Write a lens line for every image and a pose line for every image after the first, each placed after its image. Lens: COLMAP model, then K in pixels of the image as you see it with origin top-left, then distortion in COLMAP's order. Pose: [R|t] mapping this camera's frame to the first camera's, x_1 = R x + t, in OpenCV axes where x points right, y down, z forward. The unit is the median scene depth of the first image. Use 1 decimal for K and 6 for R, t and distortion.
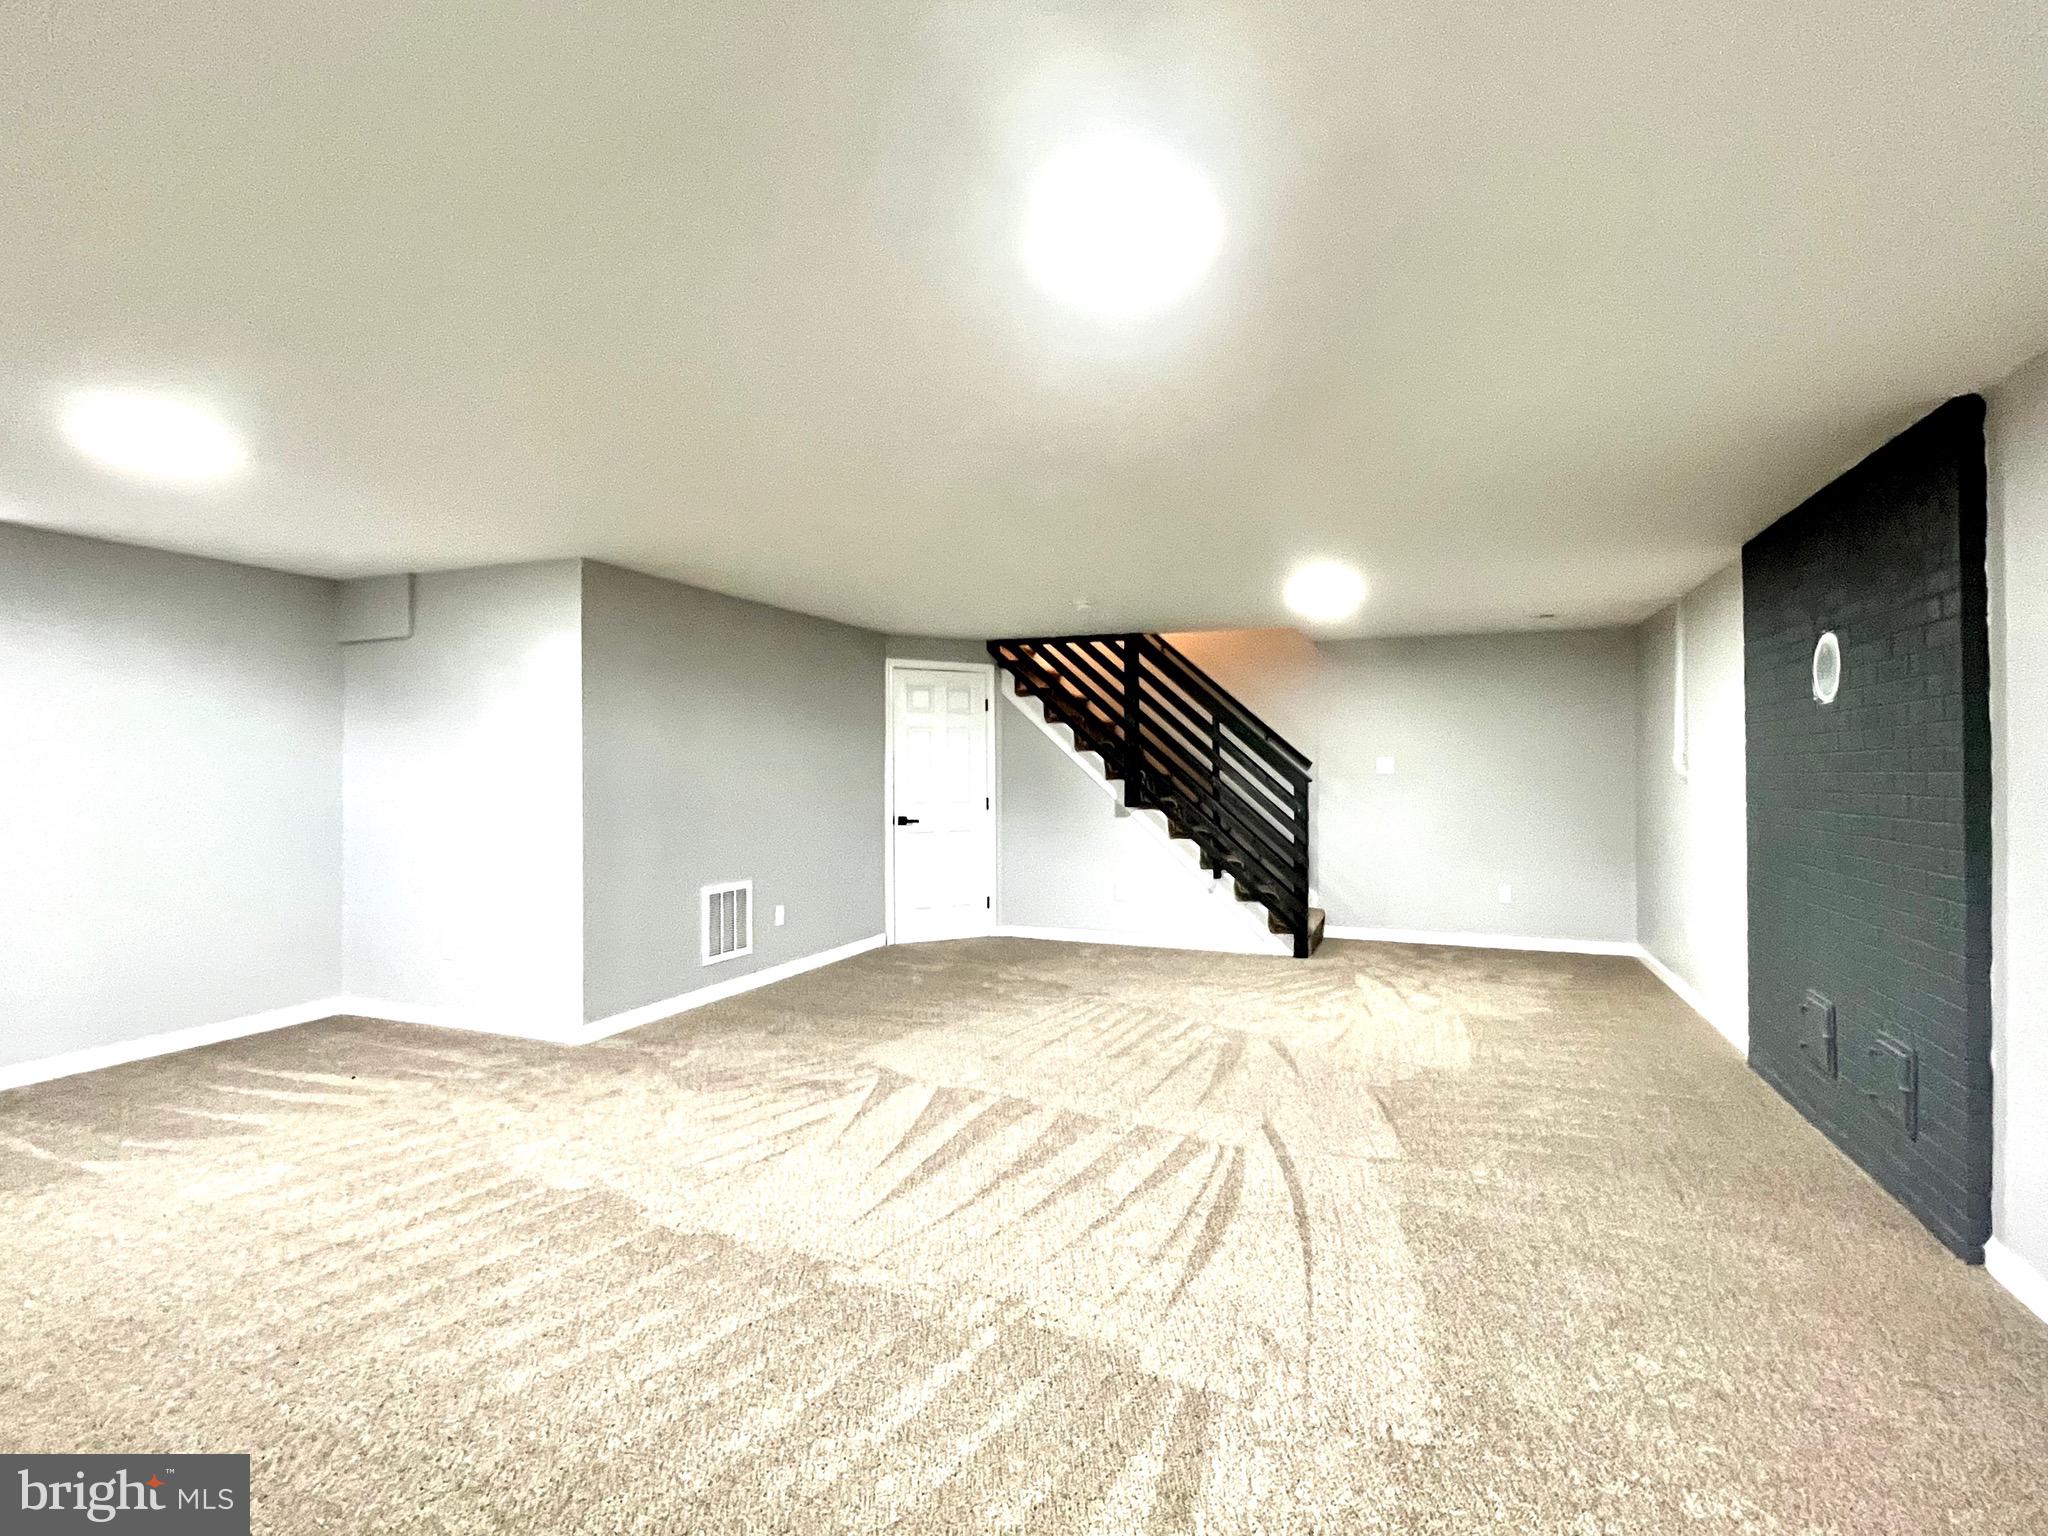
lens RADIAL K [[993.8, 0, 1024.0], [0, 993.8, 768.0], [0, 0, 1]] dist [-0.001438, -0.000330]
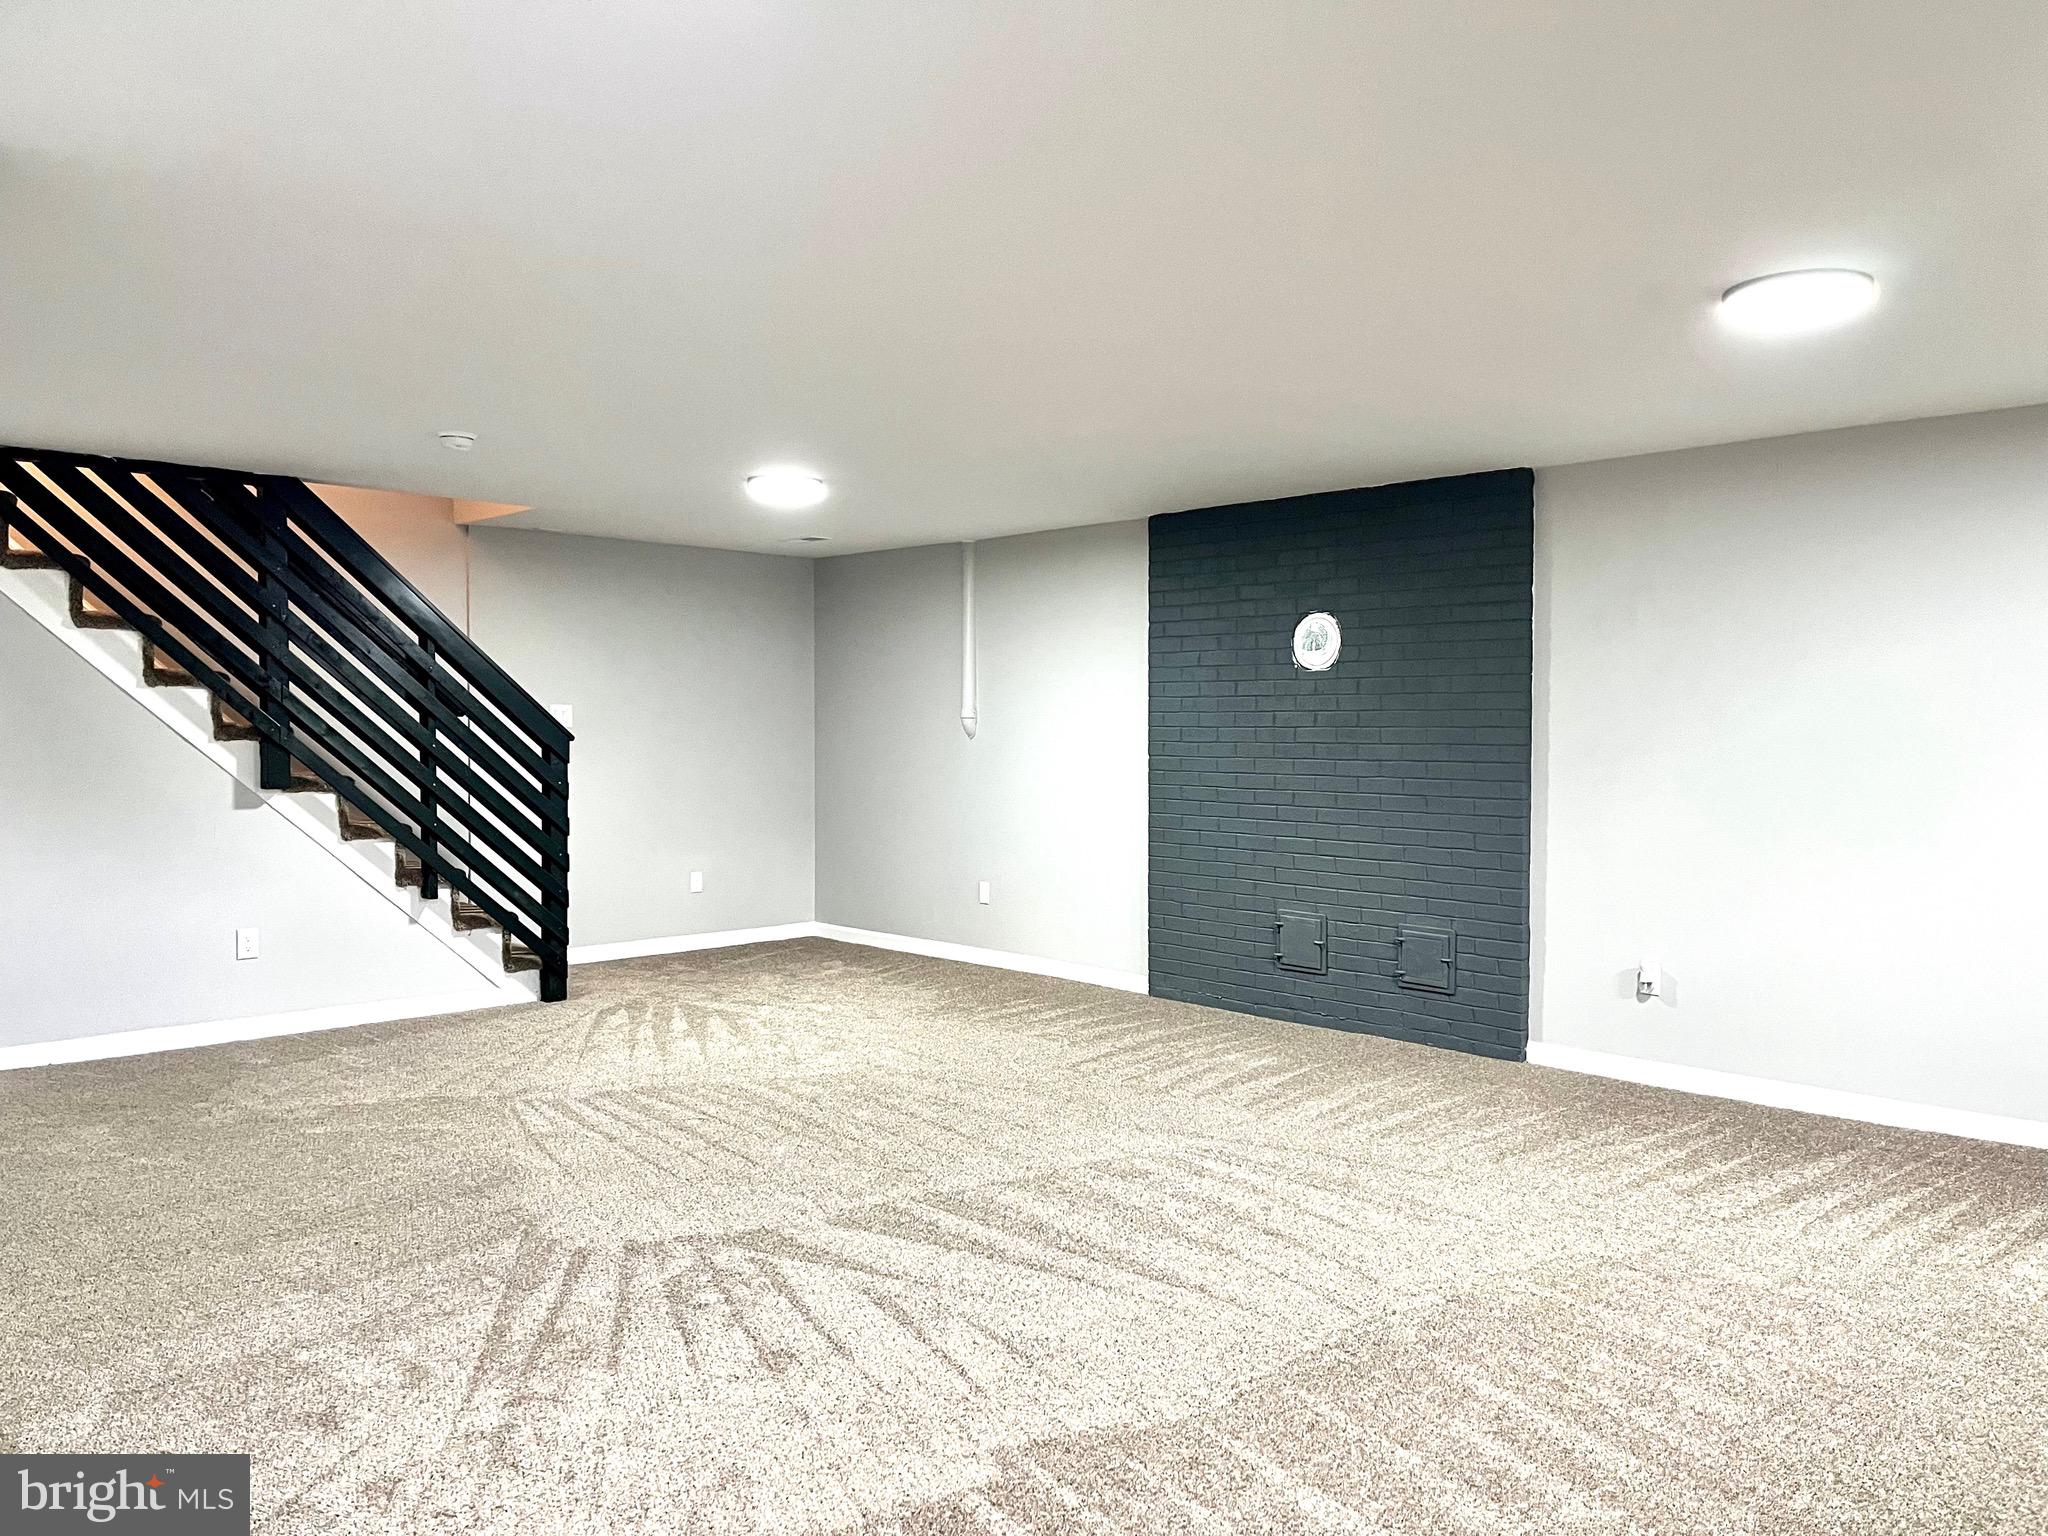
lens RADIAL K [[1562.6, 0, 1024.0], [0, 1562.6, 768.0], [0, 0, 1]] dist [0.007273, 0.002105]
pose [[0.412571, -0.026983, 0.910526, -0.552285], [-0.004290, 0.999493, 0.031563, -0.001879], [-0.910915, -0.016928, 0.412246, 0.277075]]
